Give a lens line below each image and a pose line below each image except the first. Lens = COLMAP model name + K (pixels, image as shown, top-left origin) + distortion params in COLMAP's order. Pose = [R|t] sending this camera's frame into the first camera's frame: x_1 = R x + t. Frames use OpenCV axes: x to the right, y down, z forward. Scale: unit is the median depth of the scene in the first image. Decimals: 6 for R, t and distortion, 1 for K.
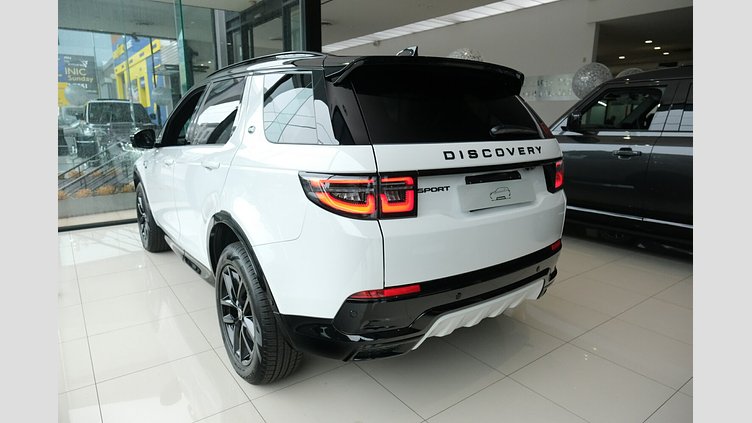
lens RADIAL K [[437.7, 0, 376.0], [0, 437.7, 211.5], [0, 0, 1]] dist [-0.001225, -0.000169]
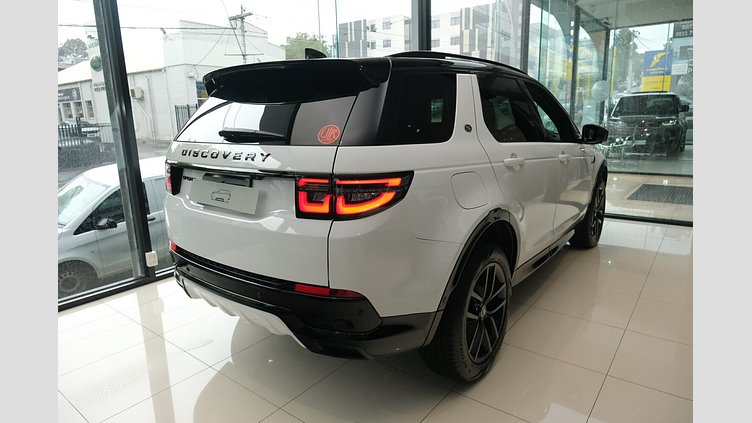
lens RADIAL K [[437.7, 0, 376.0], [0, 437.7, 211.5], [0, 0, 1]] dist [-0.001225, -0.000169]
pose [[0.245507, 0.181014, -0.952345, 1.413248], [-0.183408, 0.973341, 0.137724, -0.220458], [0.951886, 0.140856, 0.272162, 1.113008]]
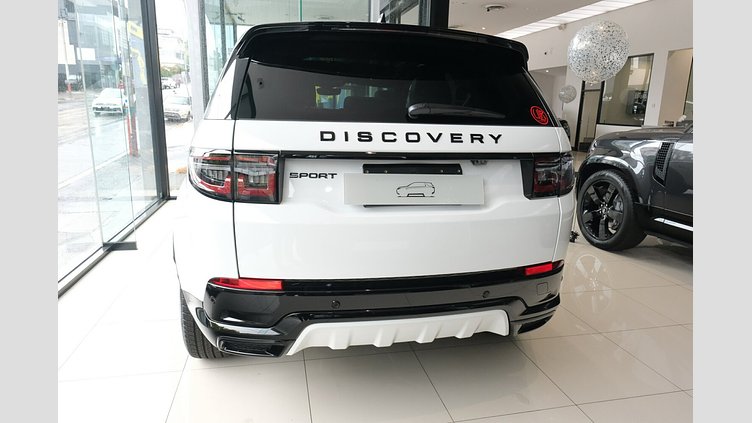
lens RADIAL K [[457.0, 0, 376.0], [0, 457.0, 211.5], [0, 0, 1]] dist [-0.000182, 0.000201]
pose [[0.914442, 0.107495, -0.390180, 0.568127], [-0.105760, 0.994052, 0.025999, -0.015269], [0.390654, 0.017491, 0.920371, 0.210900]]
